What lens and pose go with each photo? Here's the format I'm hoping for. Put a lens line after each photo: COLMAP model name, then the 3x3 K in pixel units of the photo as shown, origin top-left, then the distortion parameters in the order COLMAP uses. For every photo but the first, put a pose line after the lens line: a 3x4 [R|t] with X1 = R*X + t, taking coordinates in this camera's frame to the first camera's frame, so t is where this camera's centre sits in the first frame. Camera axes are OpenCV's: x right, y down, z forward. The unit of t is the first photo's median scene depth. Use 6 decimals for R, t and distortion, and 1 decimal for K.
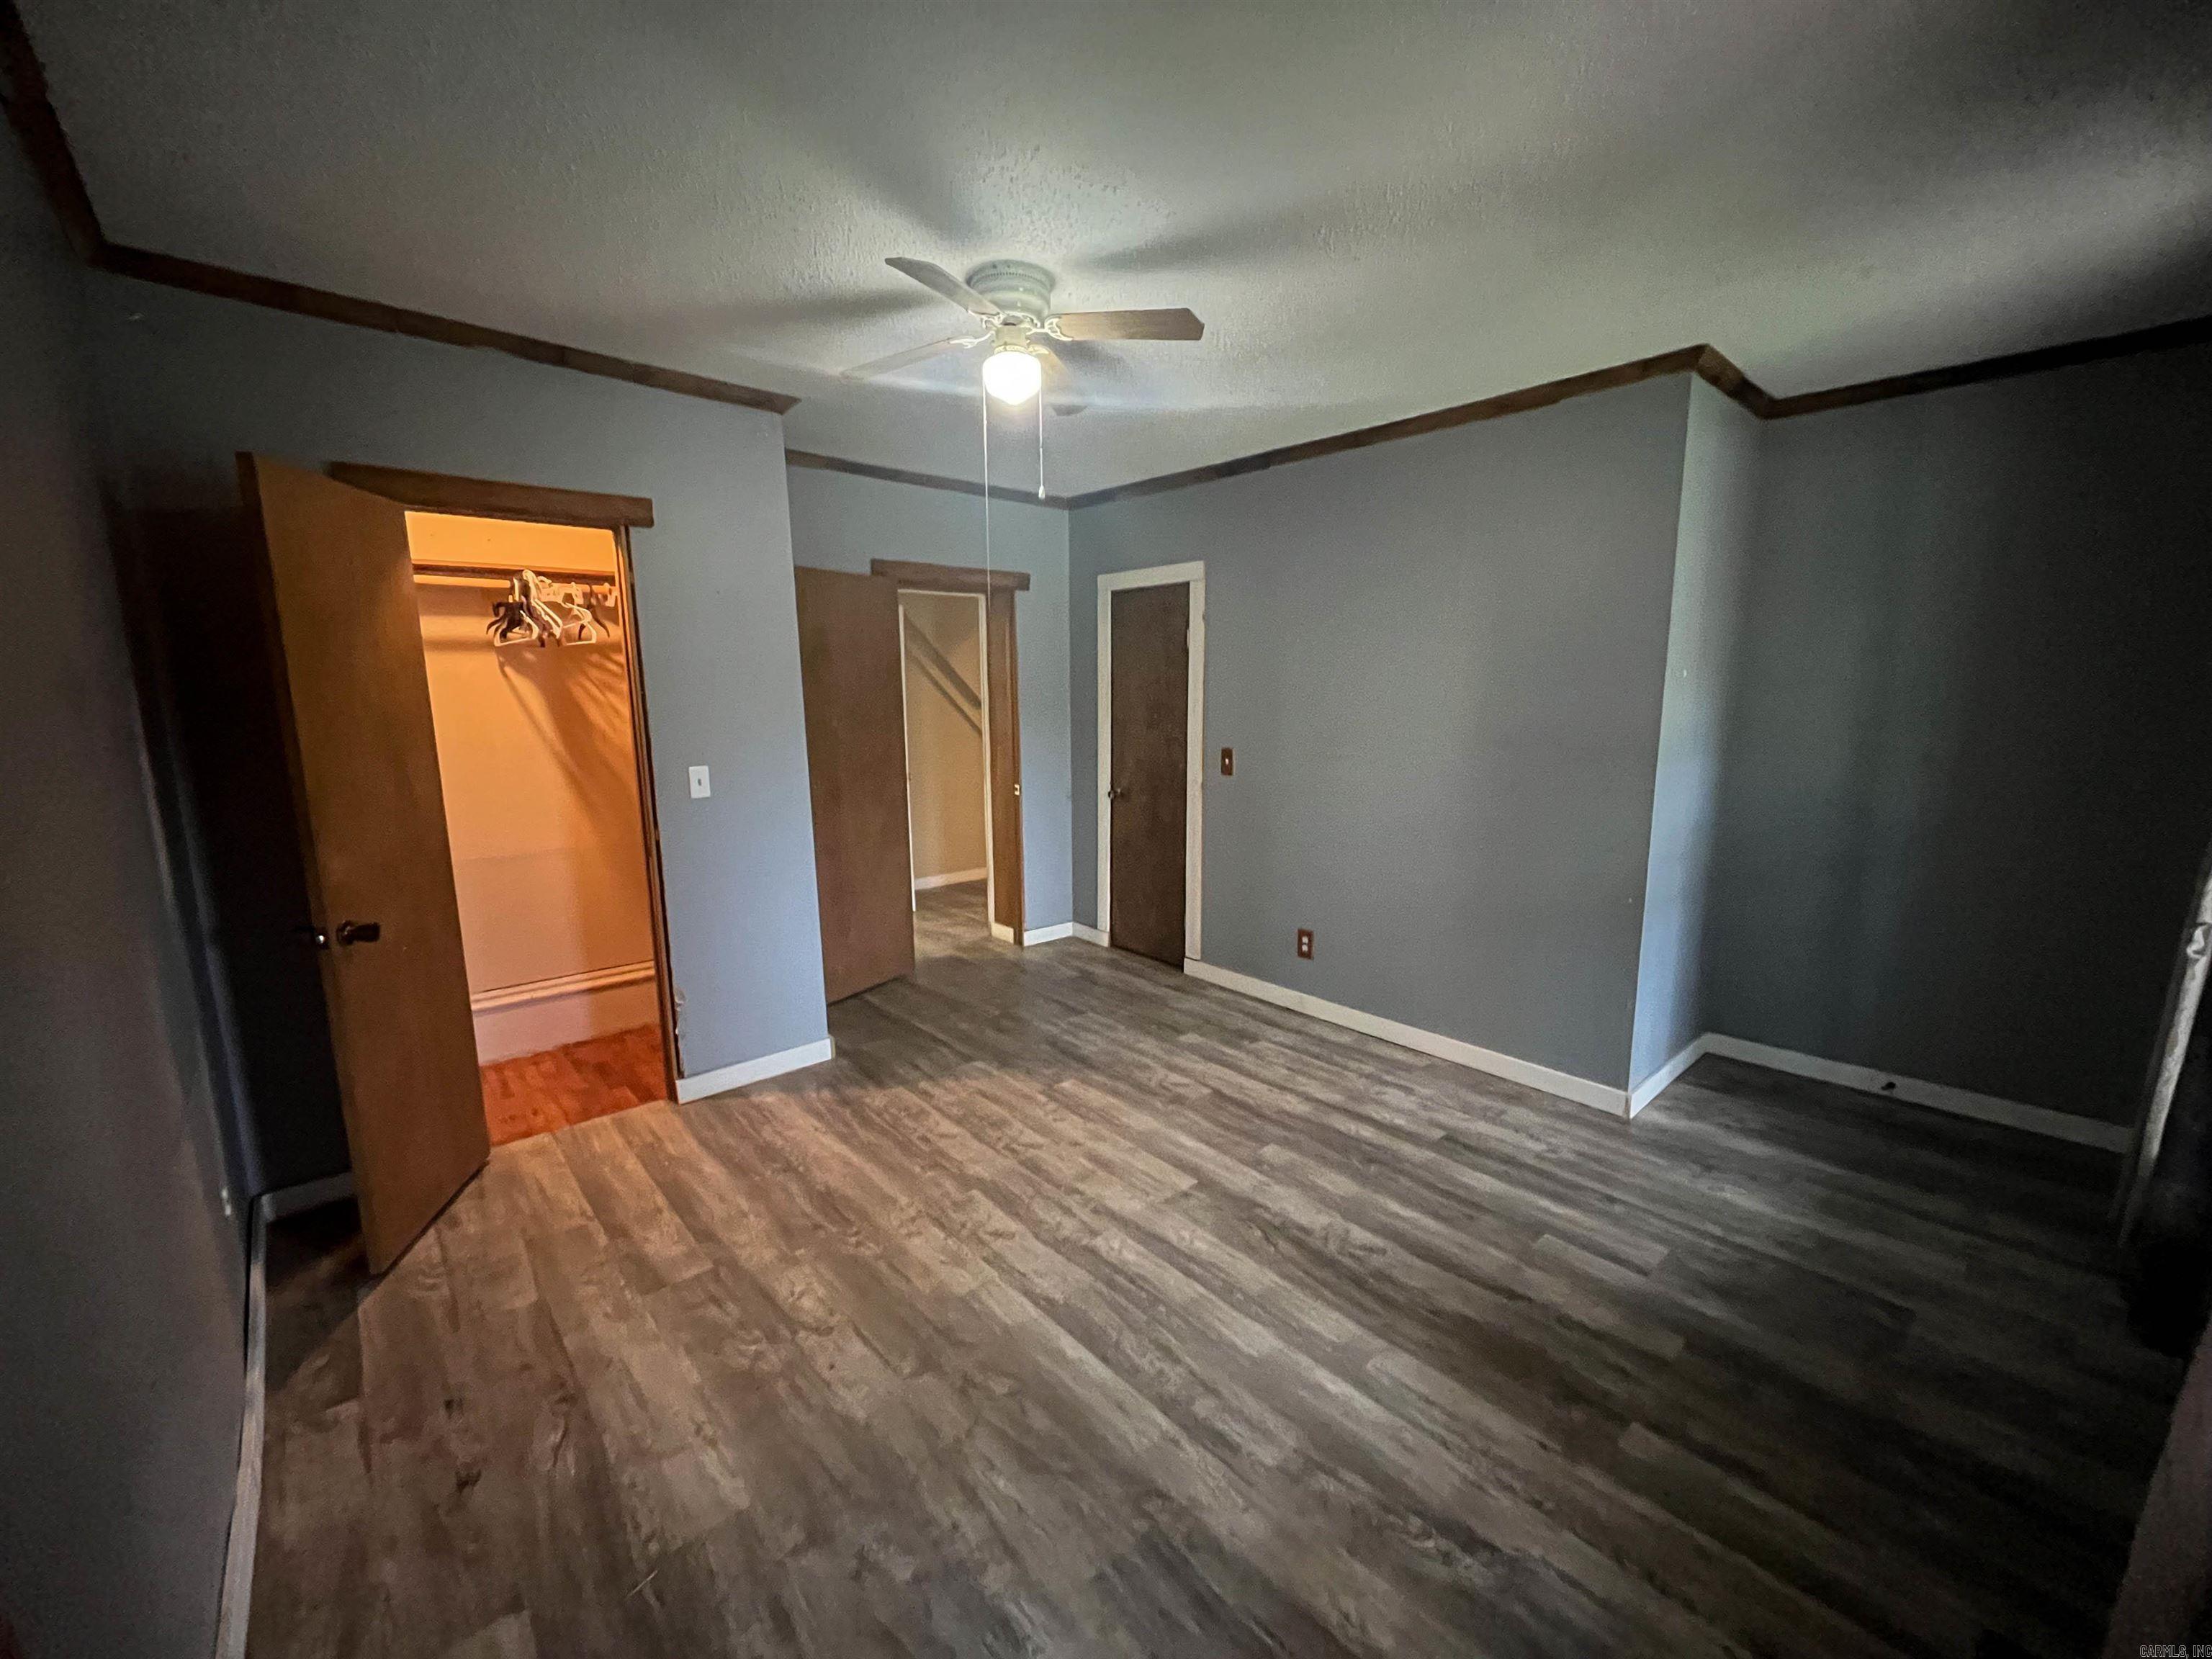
lens RADIAL K [[891.3, 0, 1113.1], [0, 891.3, 840.3], [0, 0, 1]] dist [-0.000742, 0.000289]
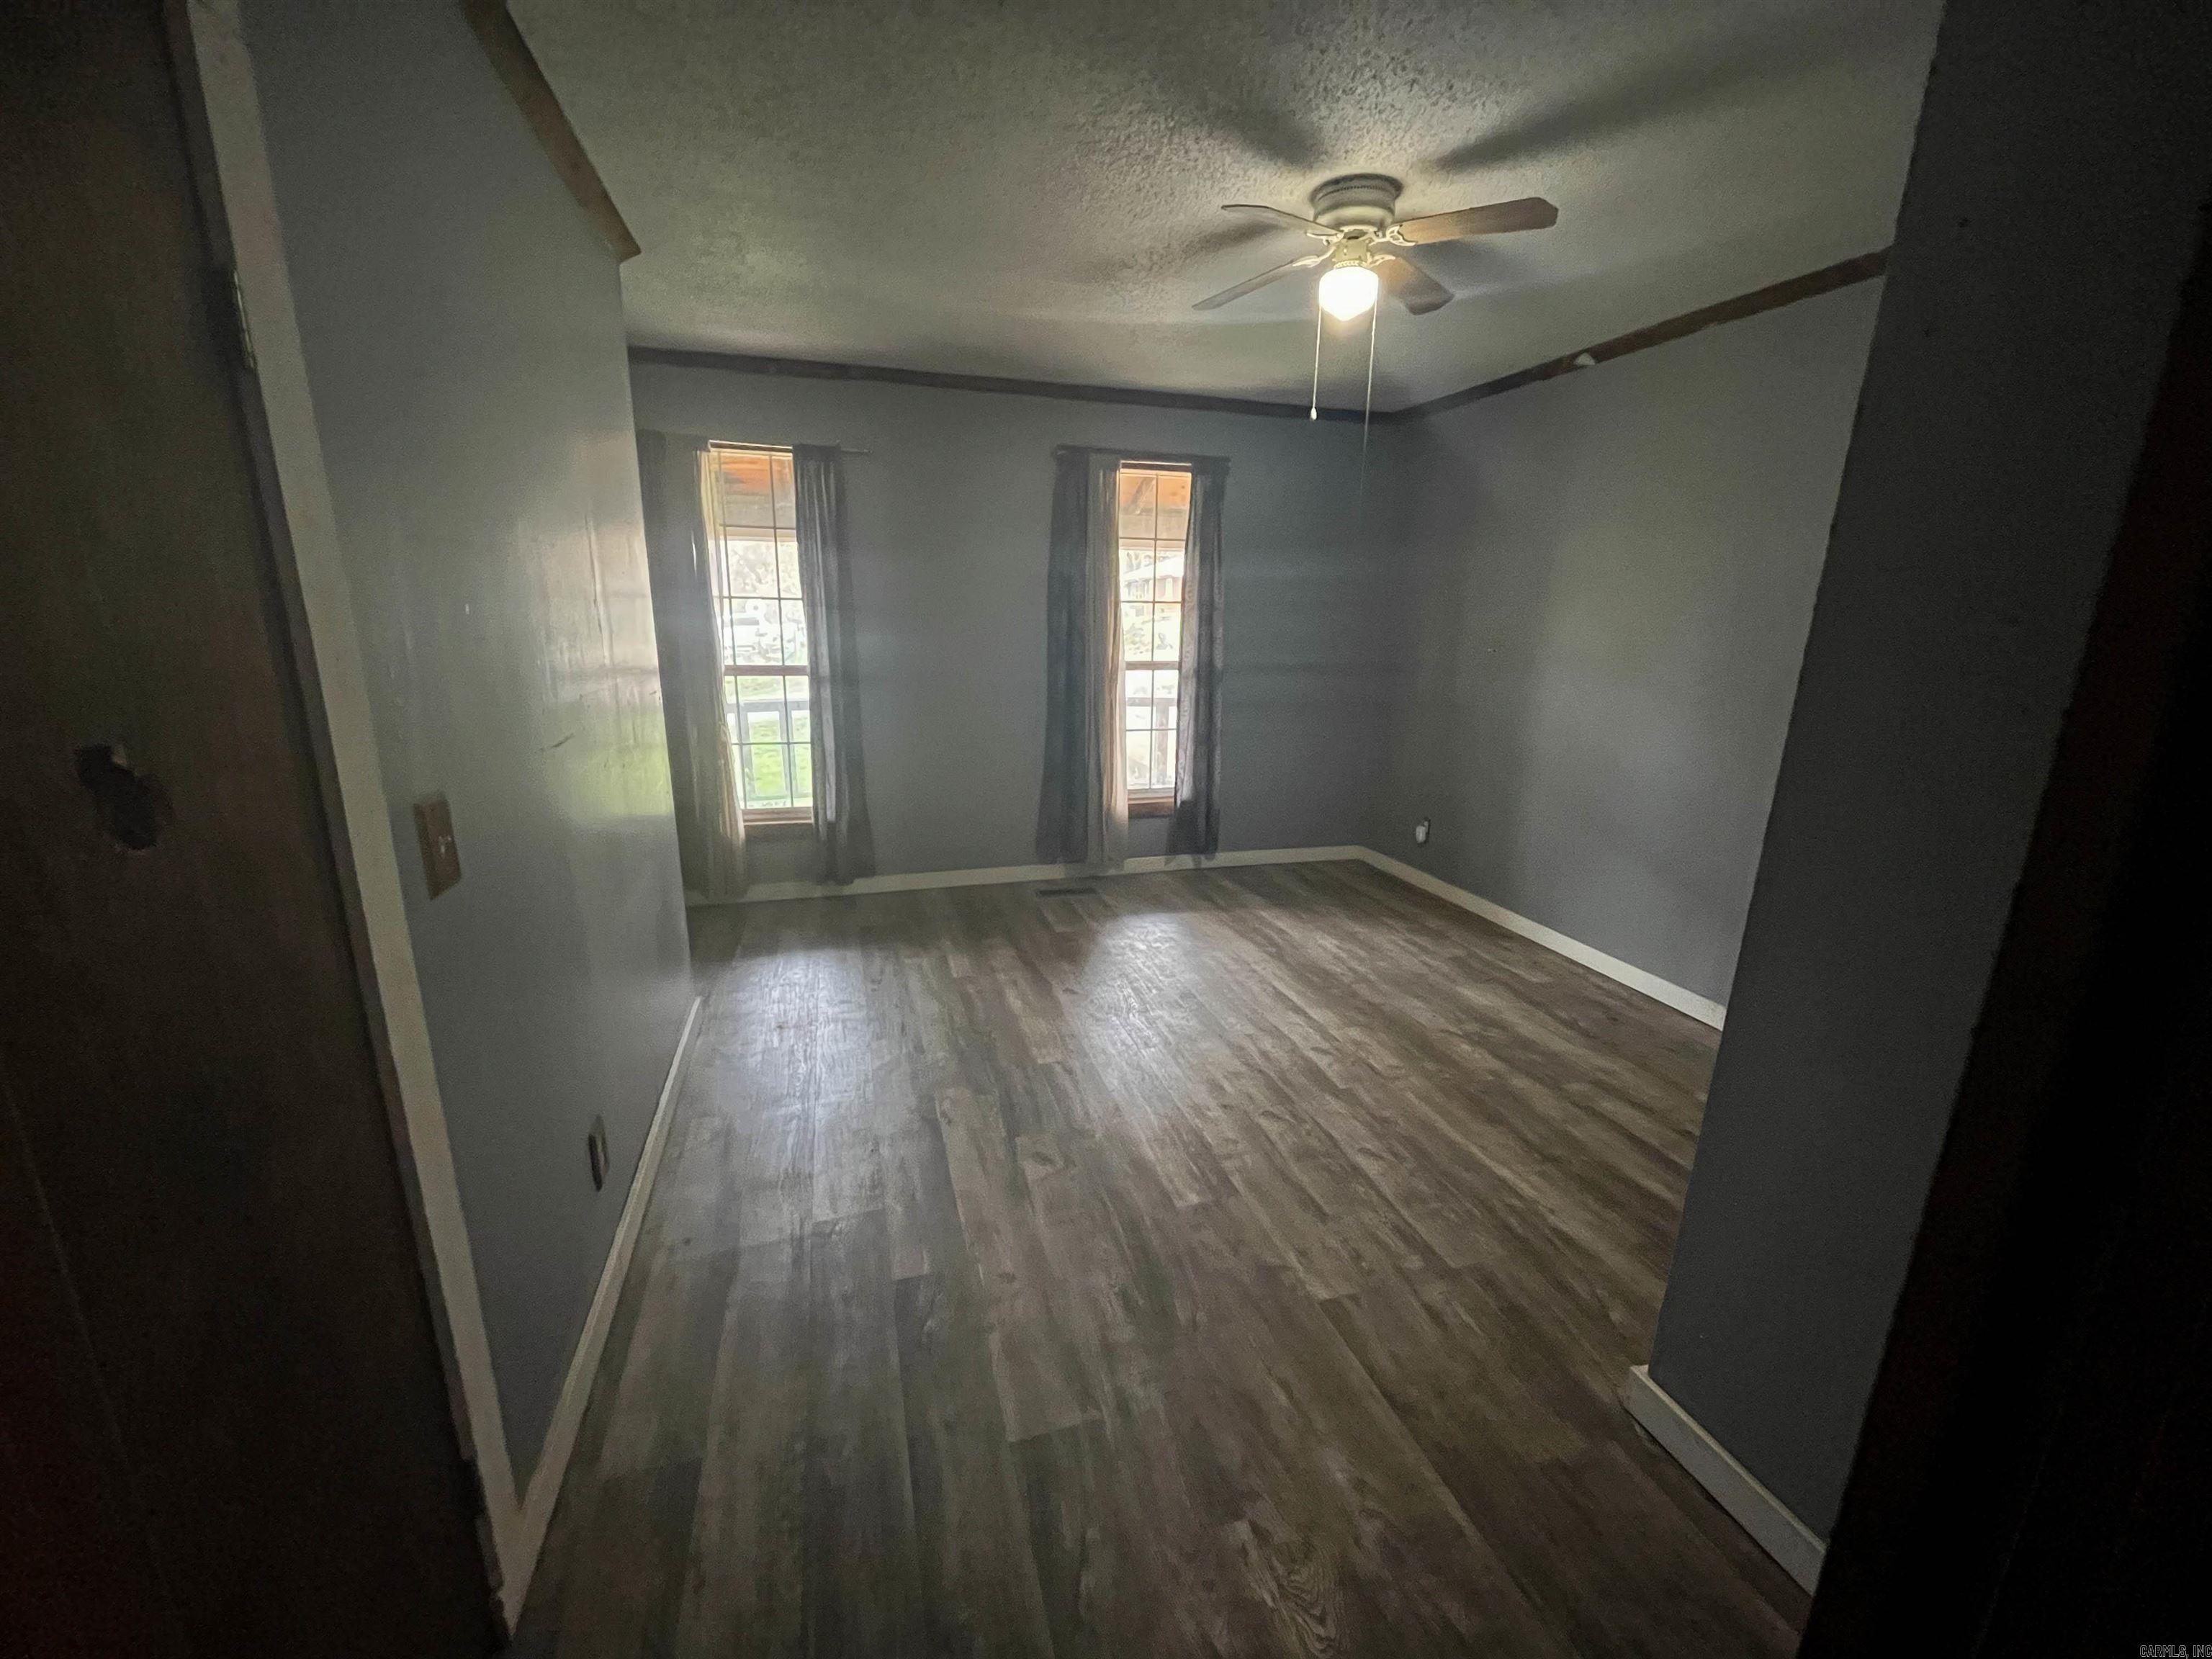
lens RADIAL K [[891.3, 0, 1112.6], [0, 891.3, 828.5], [0, 0, 1]] dist [-0.000742, 0.000289]
pose [[-0.907105, -0.108484, 0.406685, -0.295550], [0.060730, 0.922371, 0.381502, -0.298678], [-0.416501, 0.370760, -0.830099, 1.813615]]
